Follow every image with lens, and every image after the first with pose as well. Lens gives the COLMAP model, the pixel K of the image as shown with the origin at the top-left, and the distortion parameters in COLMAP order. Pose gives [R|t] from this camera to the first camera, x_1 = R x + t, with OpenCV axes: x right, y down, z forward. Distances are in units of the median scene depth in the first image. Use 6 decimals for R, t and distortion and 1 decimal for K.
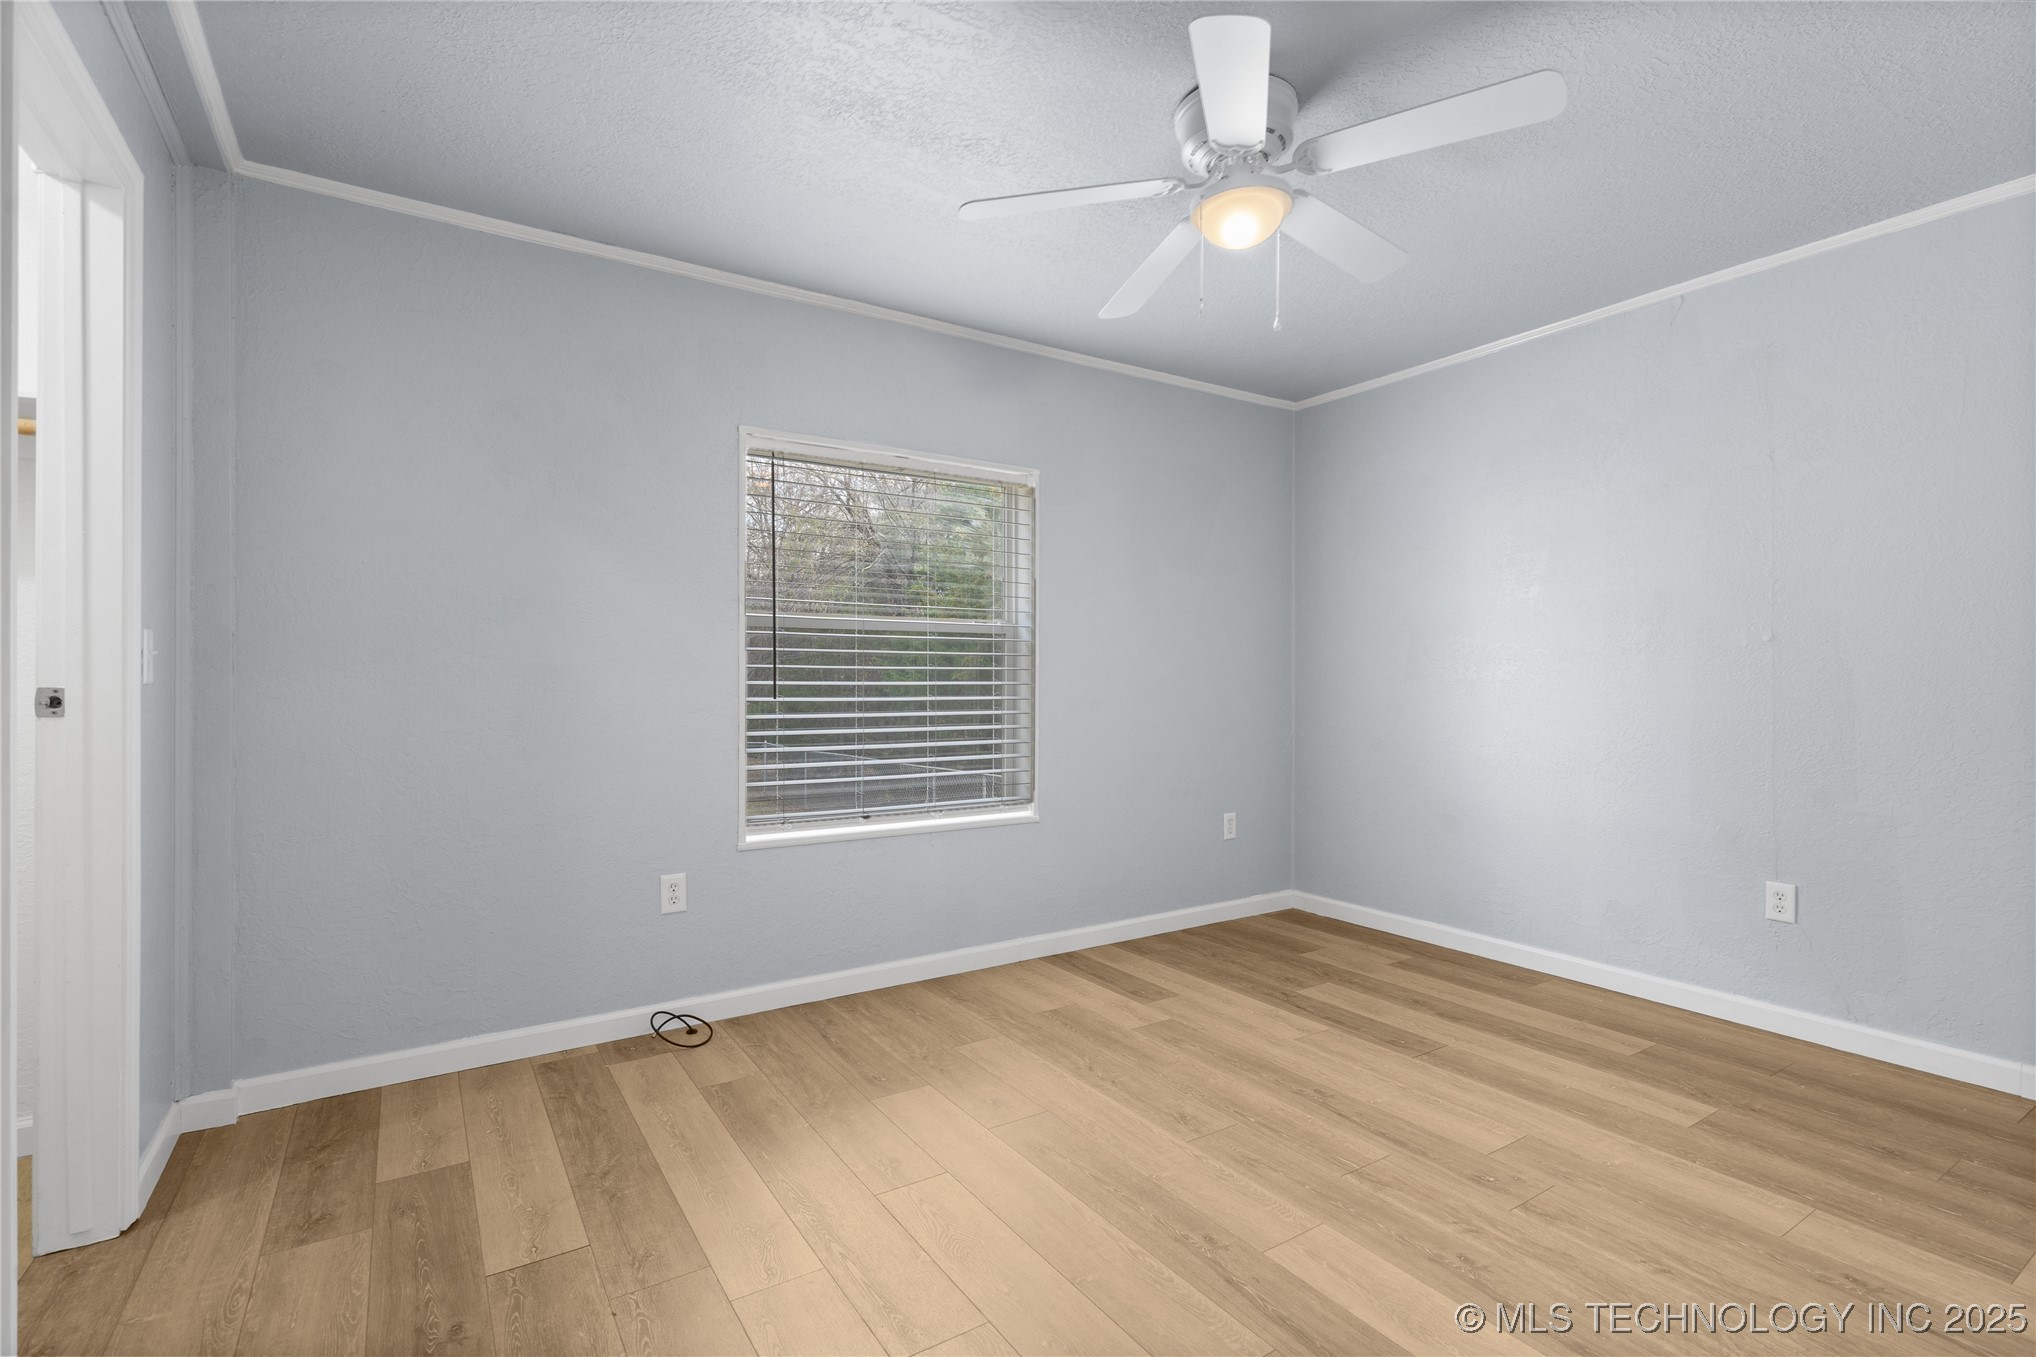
lens RADIAL K [[946.9, 0, 1021.8], [0, 946.9, 669.4], [0, 0, 1]] dist [-0.004974, 0.001954]
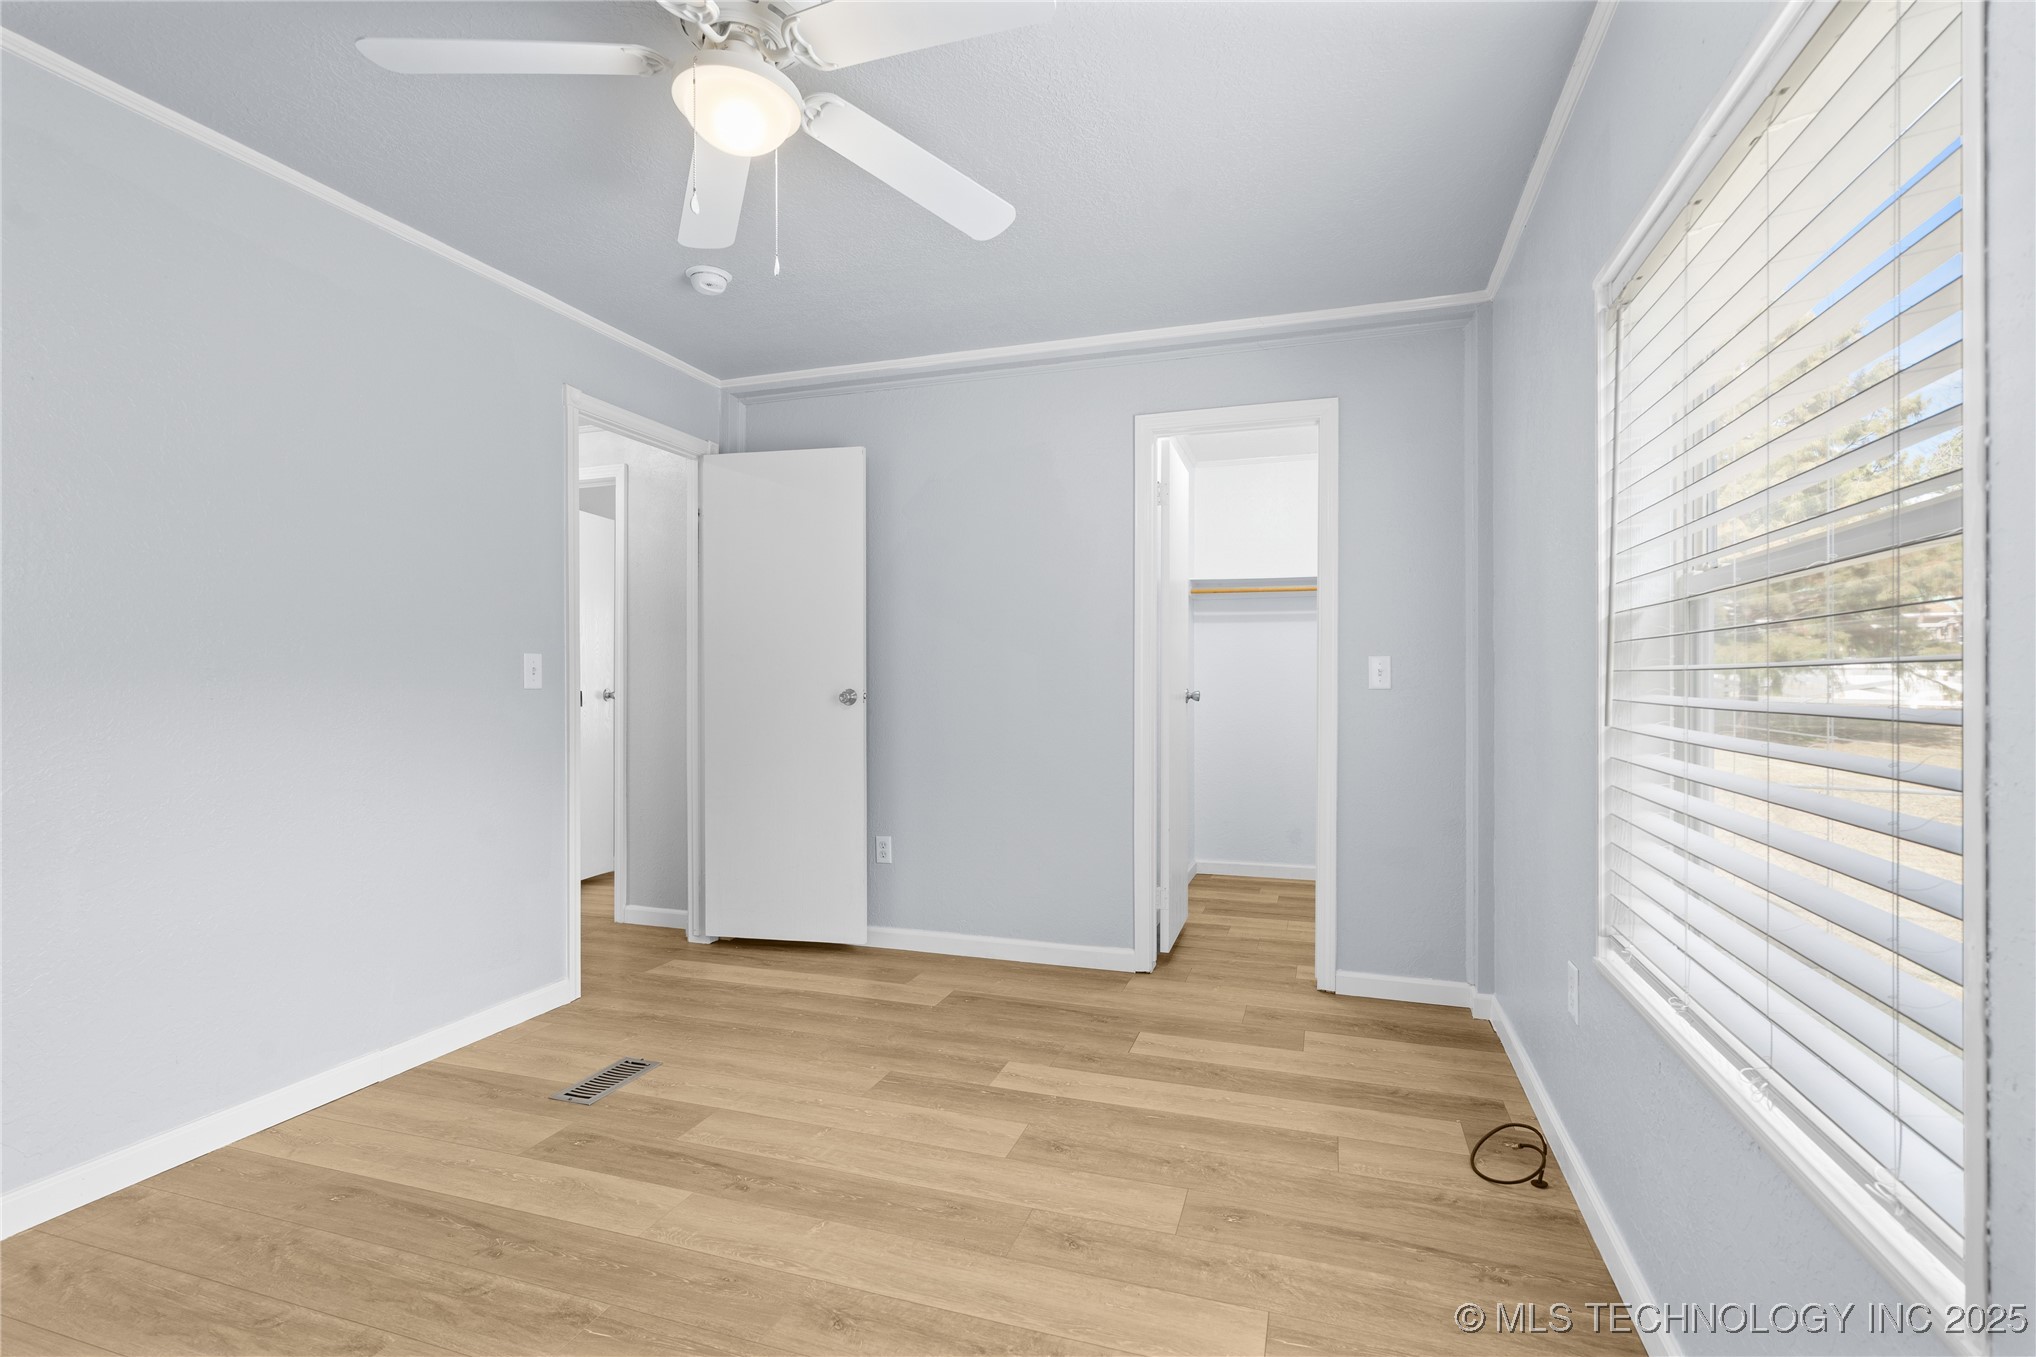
lens RADIAL K [[946.9, 0, 1017.8], [0, 946.9, 678.9], [0, 0, 1]] dist [-0.004974, 0.001954]
pose [[-0.787920, -0.003142, -0.615769, 0.575343], [0.003652, 0.999946, -0.009776, 0.011182], [0.615766, -0.009952, -0.787866, 1.895685]]
